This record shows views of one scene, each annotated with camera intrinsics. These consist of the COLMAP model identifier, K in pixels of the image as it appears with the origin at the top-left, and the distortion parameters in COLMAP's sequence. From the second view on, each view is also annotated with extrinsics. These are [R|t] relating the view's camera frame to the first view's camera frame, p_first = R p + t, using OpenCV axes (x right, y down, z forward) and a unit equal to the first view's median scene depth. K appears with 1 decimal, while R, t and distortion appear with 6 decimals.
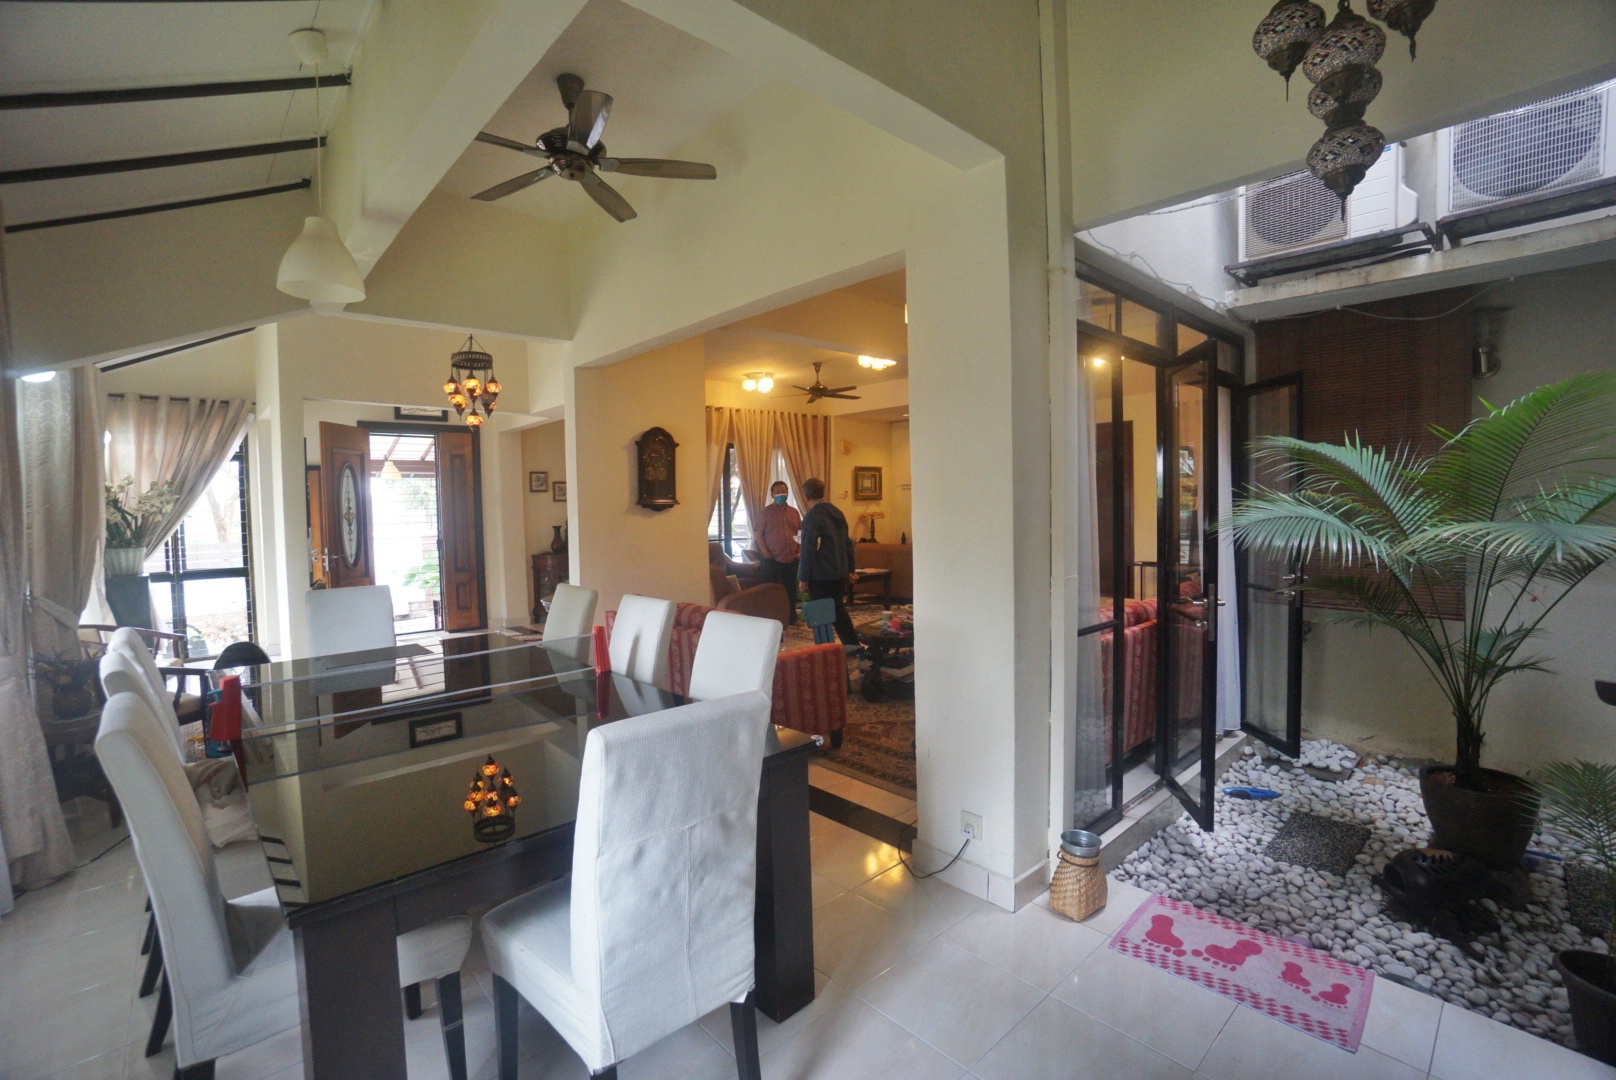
lens RADIAL K [[725.1, 0, 808.0], [0, 725.1, 540.0], [0, 0, 1]] dist [-0.063059, 0.025928]
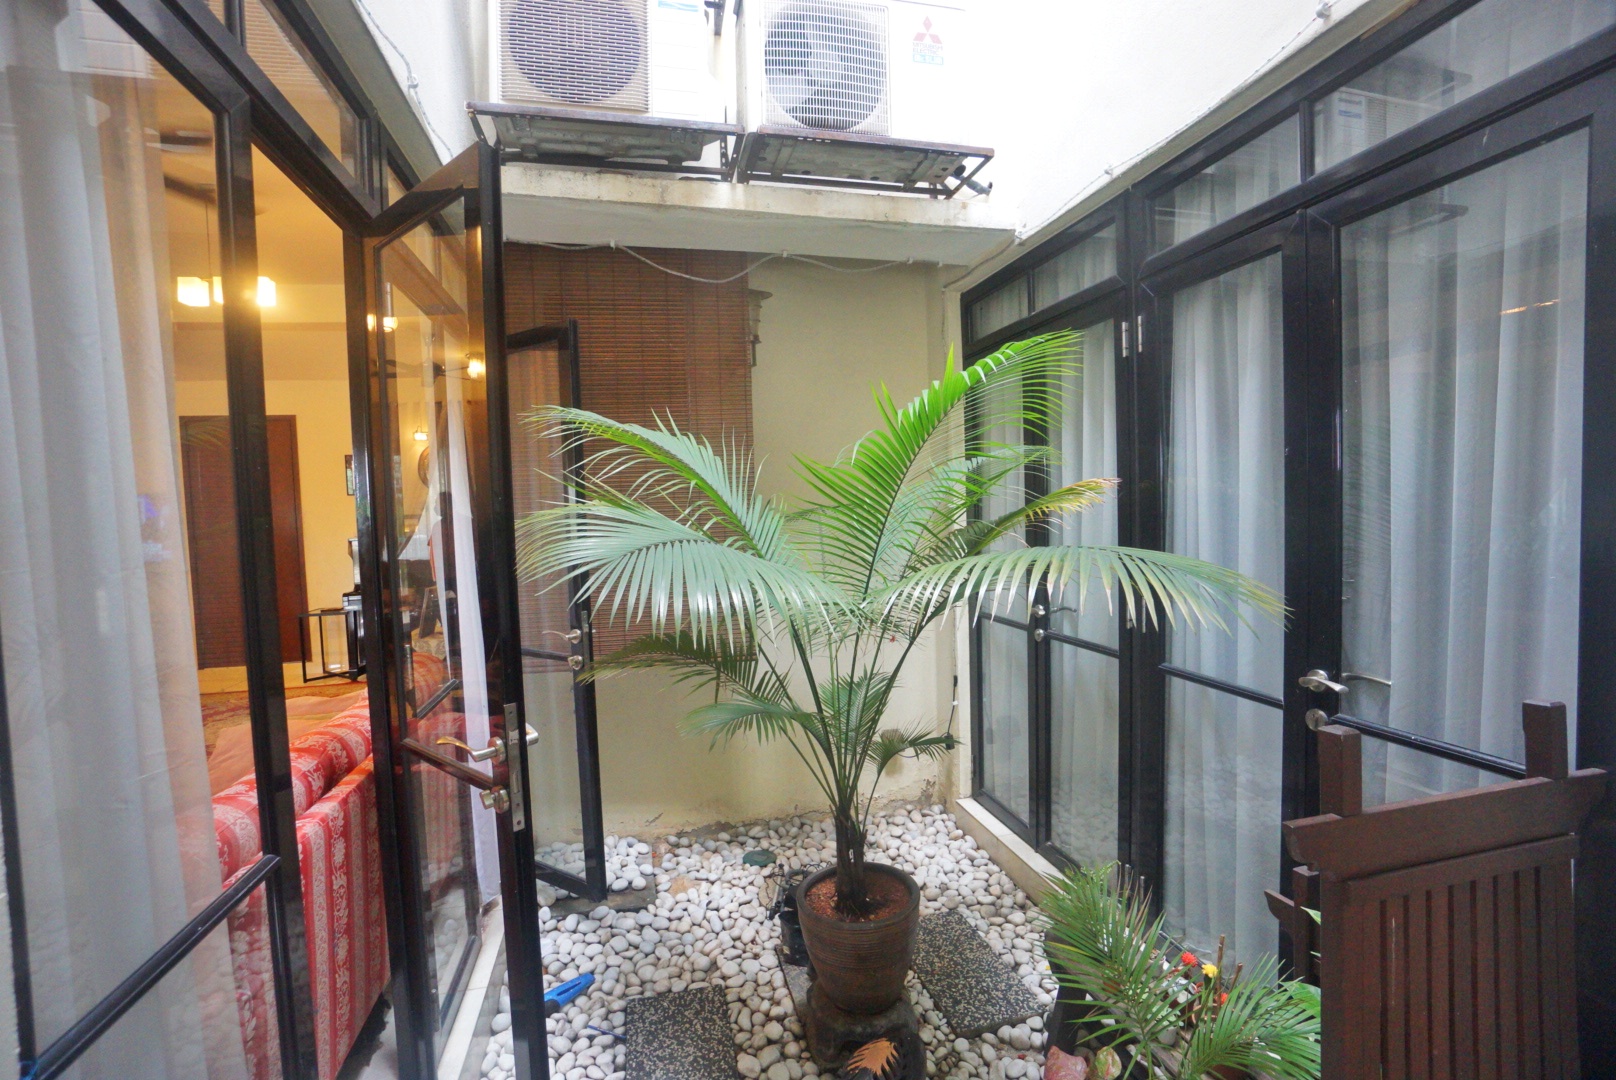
lens RADIAL K [[725.1, 0, 808.0], [0, 725.1, 540.0], [0, 0, 1]] dist [-0.063059, 0.025928]
pose [[0.502147, -0.030809, 0.864233, 0.219078], [0.068302, 0.997656, -0.004120, -0.017795], [-0.862081, 0.061098, 0.503074, 0.478148]]
